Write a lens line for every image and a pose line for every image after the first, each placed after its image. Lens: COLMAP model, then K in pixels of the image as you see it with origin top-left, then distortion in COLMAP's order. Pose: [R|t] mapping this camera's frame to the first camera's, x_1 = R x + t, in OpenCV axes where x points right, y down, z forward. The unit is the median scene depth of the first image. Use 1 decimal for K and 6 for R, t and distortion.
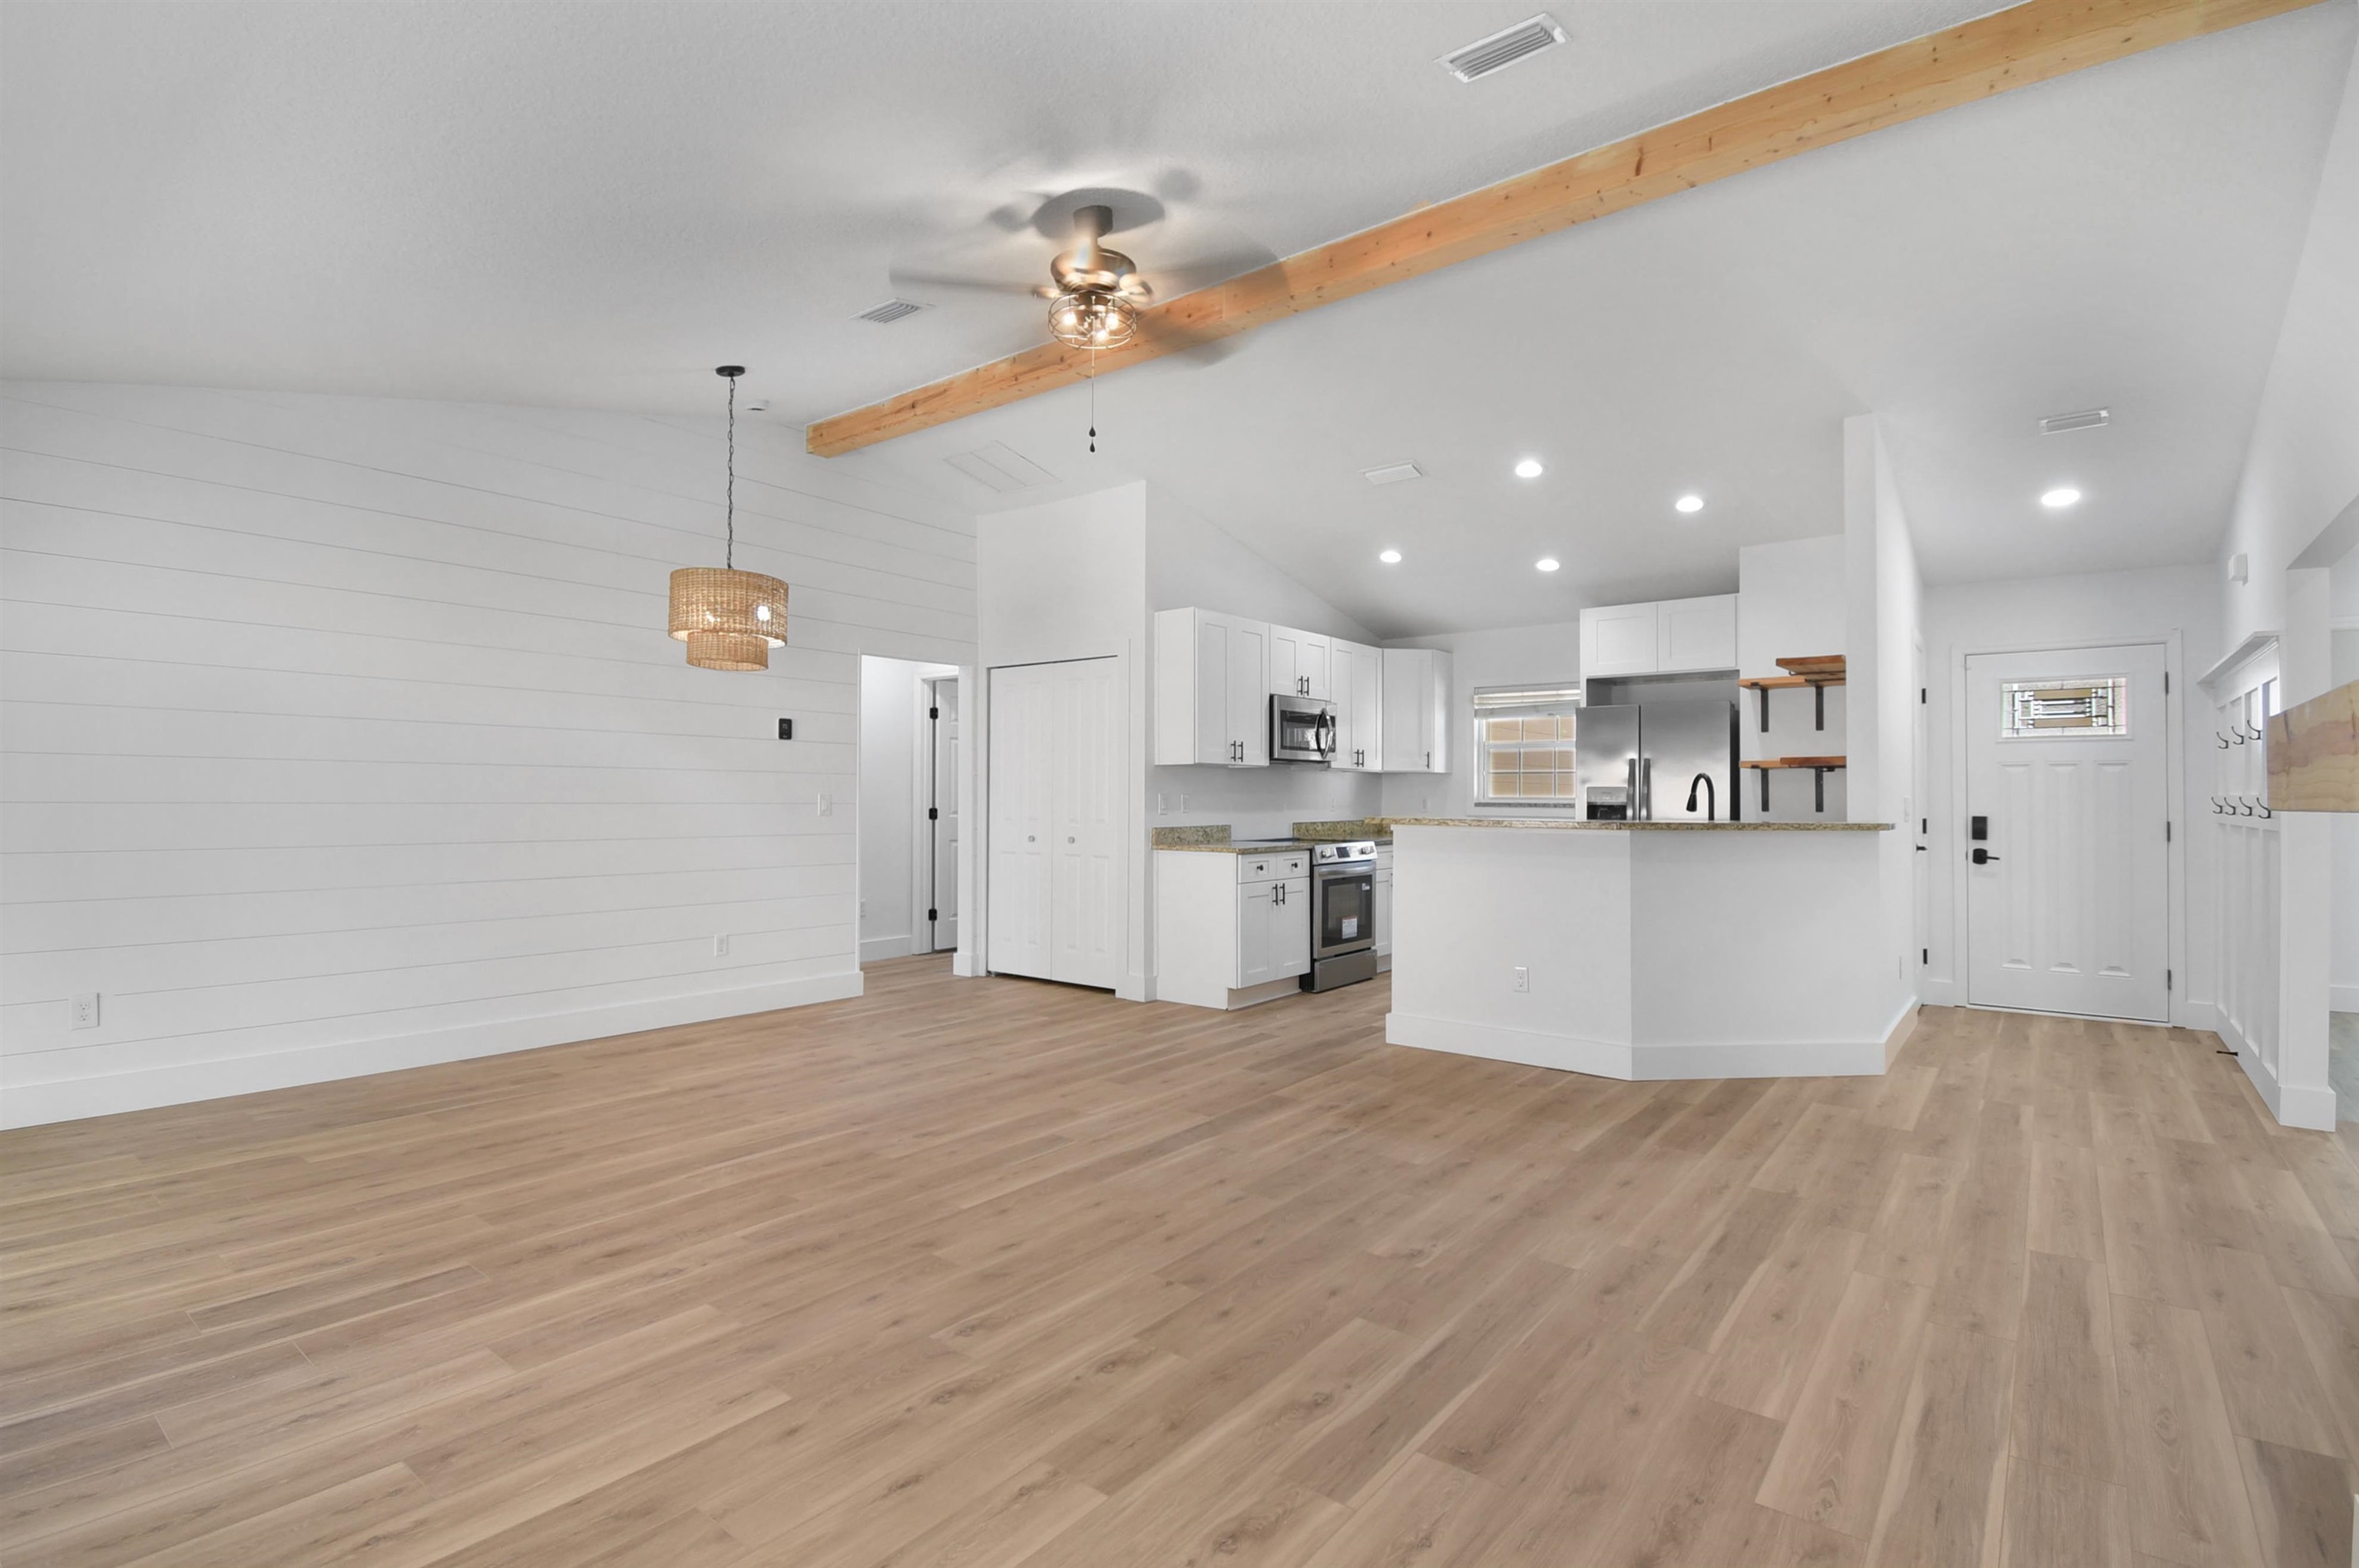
lens RADIAL K [[1025.2, 0, 1186.0], [0, 1025.2, 772.0], [0, 0, 1]] dist [0.009829, -0.017919]
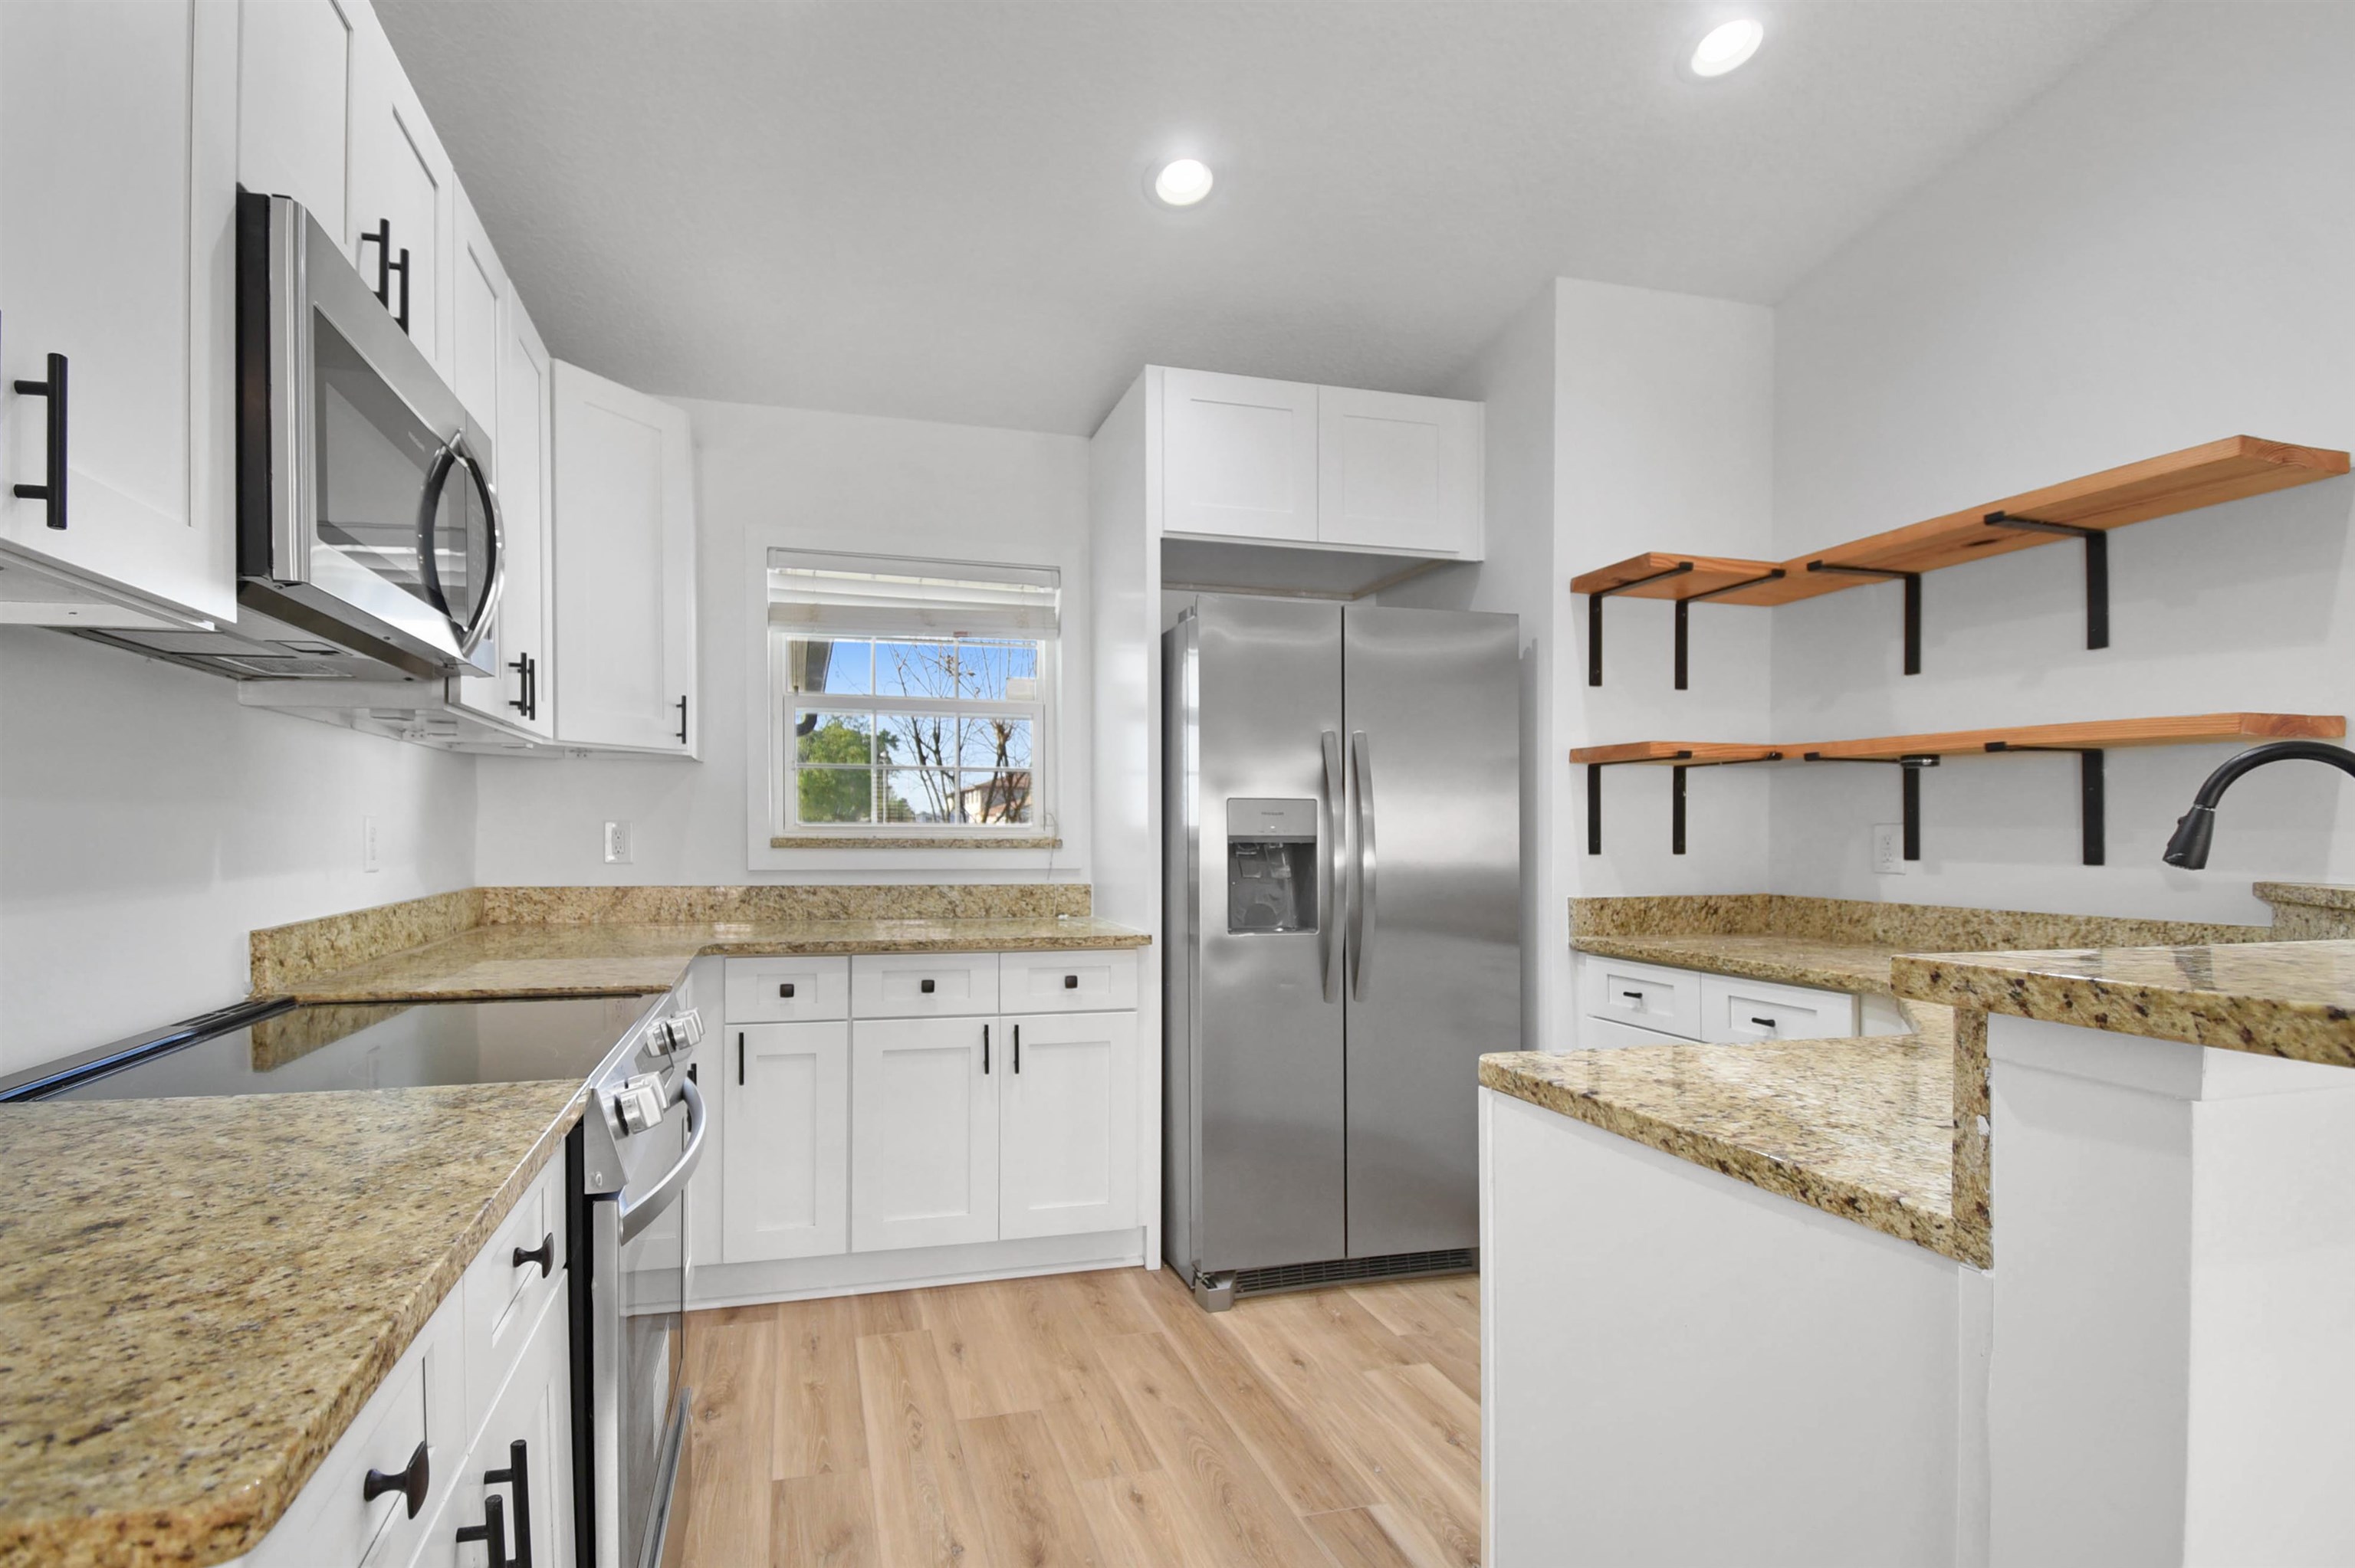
lens RADIAL K [[1047.2, 0, 1044.6], [0, 1047.2, 820.4], [0, 0, 1]] dist [0.024750, -0.029020]
pose [[0.619235, 0.009695, 0.785146, 0.032799], [-0.023370, 0.999708, 0.006087, 0.021430], [-0.784858, -0.022118, 0.619281, 0.792535]]
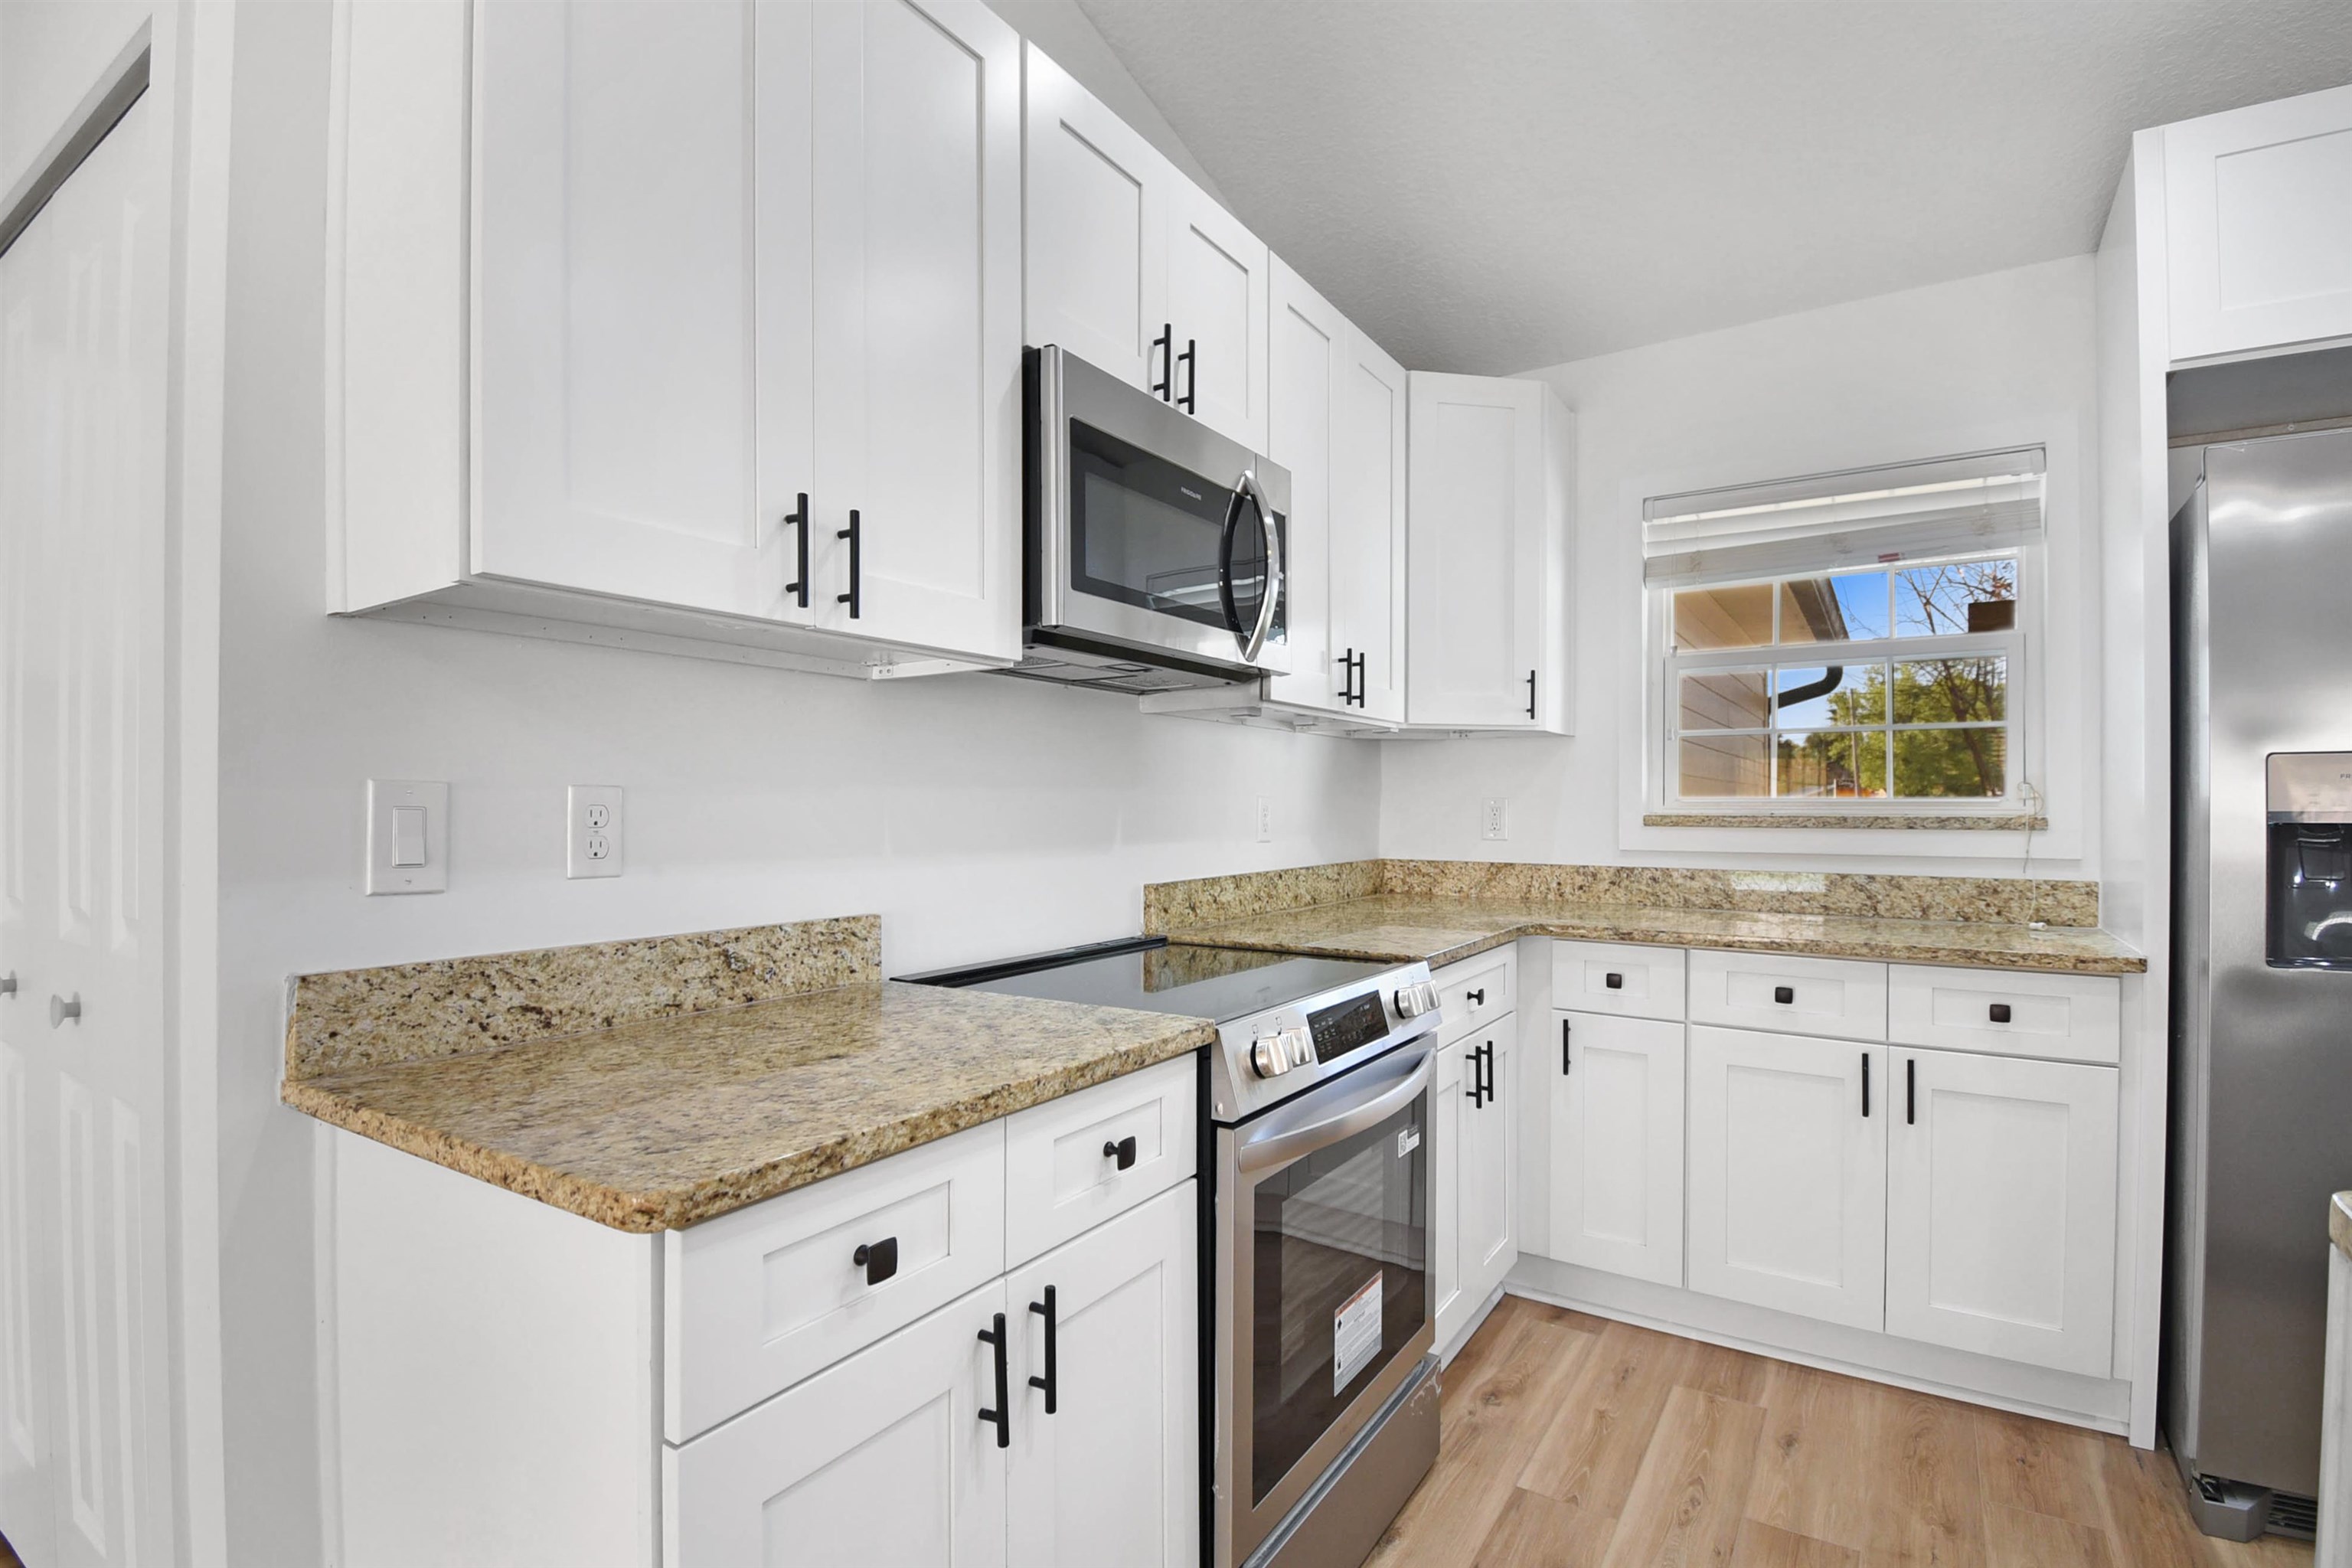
lens RADIAL K [[1082.2, 0, 1176.0], [0, 1082.2, 784.0], [0, 0, 1]] dist [0.034819, -0.028712]
pose [[0.994516, 0.001874, 0.104571, 0.090040], [-0.002350, 0.999987, 0.004424, 0.020646], [-0.104562, -0.004646, 0.994508, 0.754331]]
